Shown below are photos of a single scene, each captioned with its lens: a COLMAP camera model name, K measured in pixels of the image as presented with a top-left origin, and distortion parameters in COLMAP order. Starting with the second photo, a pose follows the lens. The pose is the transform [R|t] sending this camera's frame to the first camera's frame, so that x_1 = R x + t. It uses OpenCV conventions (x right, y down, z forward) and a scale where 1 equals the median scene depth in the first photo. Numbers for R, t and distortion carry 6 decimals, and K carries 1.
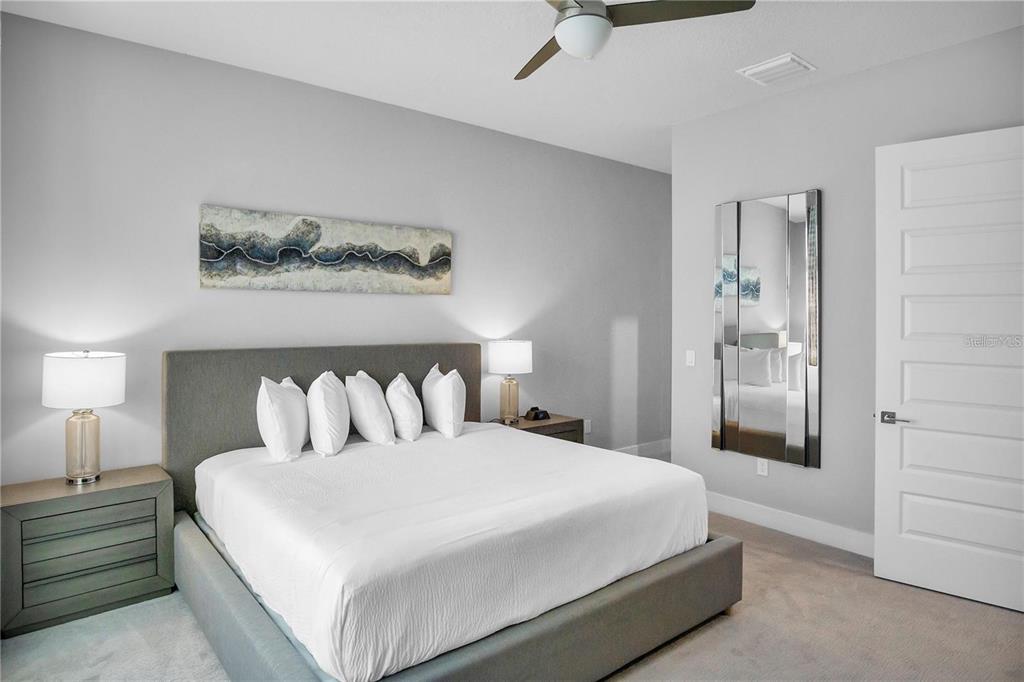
lens RADIAL K [[571.2, 0, 509.5], [0, 571.2, 325.9], [0, 0, 1]] dist [-0.020174, 0.001765]
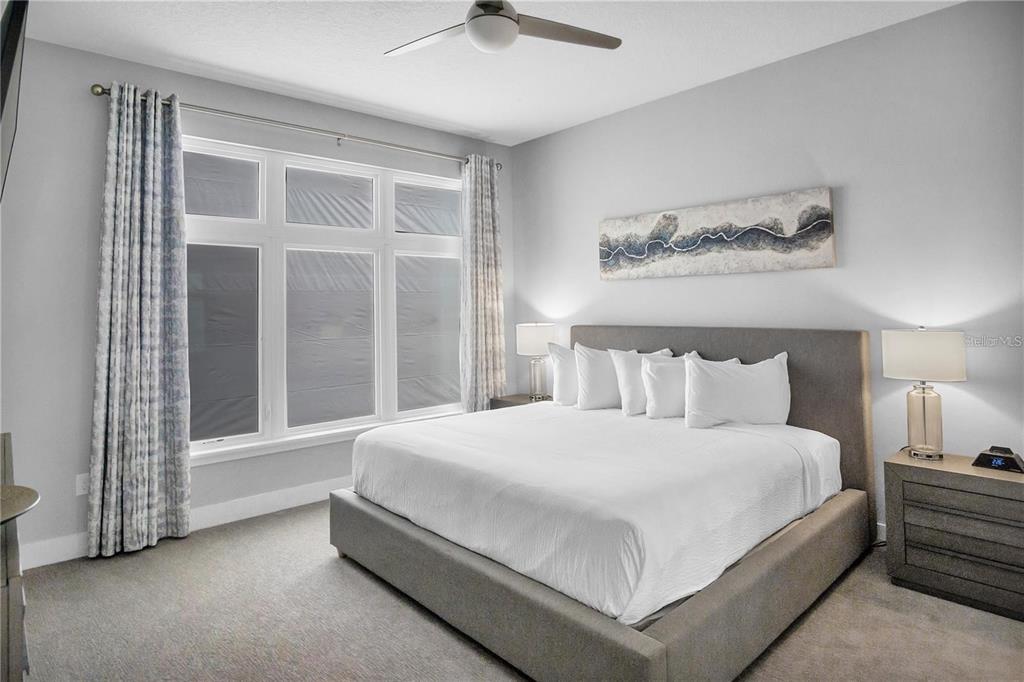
lens RADIAL K [[584.7, 0, 514.9], [0, 584.7, 310.3], [0, 0, 1]] dist [-0.018069, 0.003062]
pose [[0.075151, 0.008396, -0.997137, 0.747602], [0.006943, 0.999936, 0.008943, -0.007360], [0.997148, -0.007595, 0.075088, 0.582484]]
